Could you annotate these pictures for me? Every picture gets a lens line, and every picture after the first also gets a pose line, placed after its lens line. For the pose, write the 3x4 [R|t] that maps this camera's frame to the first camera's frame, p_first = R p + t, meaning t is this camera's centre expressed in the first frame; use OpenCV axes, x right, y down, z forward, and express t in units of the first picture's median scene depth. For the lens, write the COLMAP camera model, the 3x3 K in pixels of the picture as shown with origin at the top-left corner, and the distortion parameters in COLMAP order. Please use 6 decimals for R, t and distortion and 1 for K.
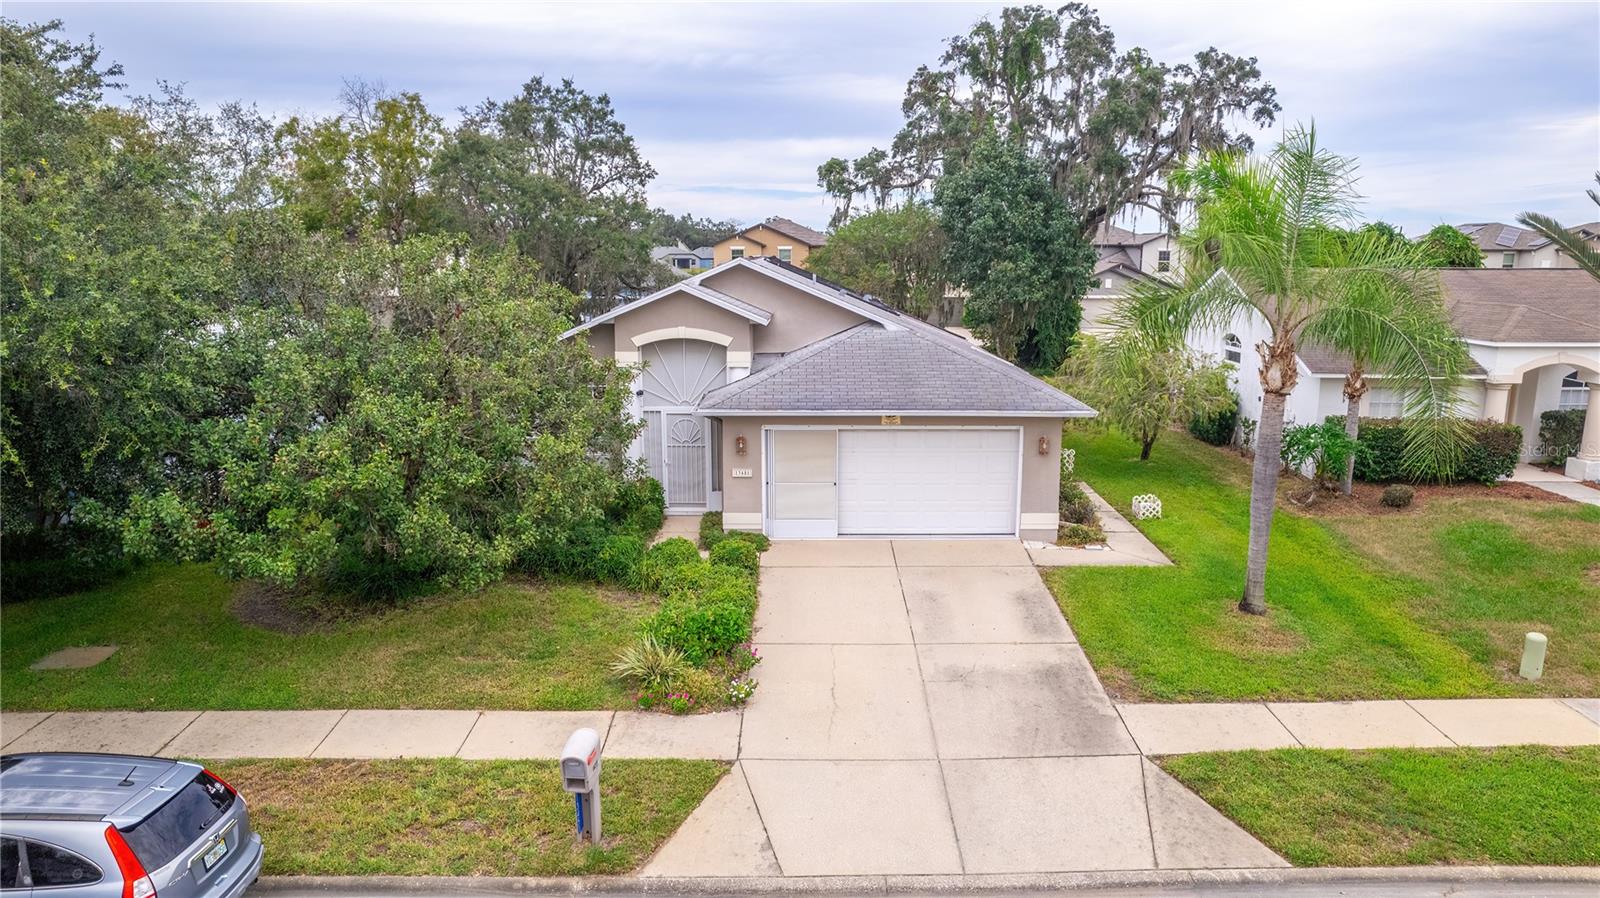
lens RADIAL K [[998.9, 0, 804.9], [0, 998.9, 444.5], [0, 0, 1]] dist [-0.016120, 0.006354]
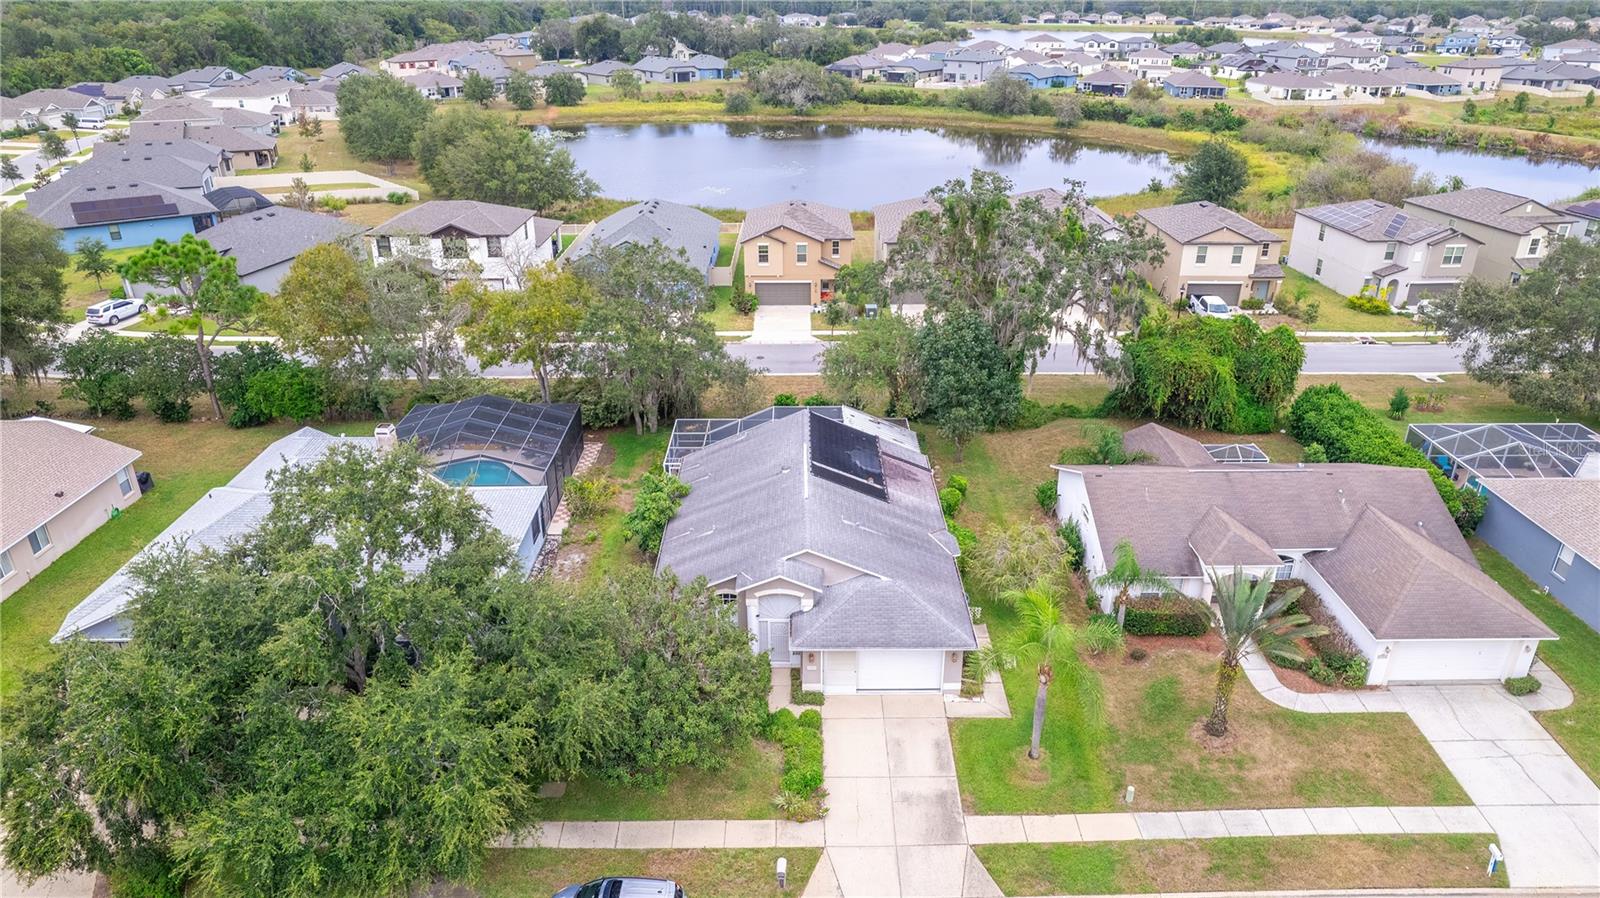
lens RADIAL K [[998.9, 0, 797.3], [0, 998.9, 450.2], [0, 0, 1]] dist [-0.016120, 0.006354]
pose [[0.999970, -0.006128, -0.004812, -0.106262], [0.007110, 0.970249, 0.242005, -1.241061], [0.003186, -0.242032, 0.970263, -1.248094]]
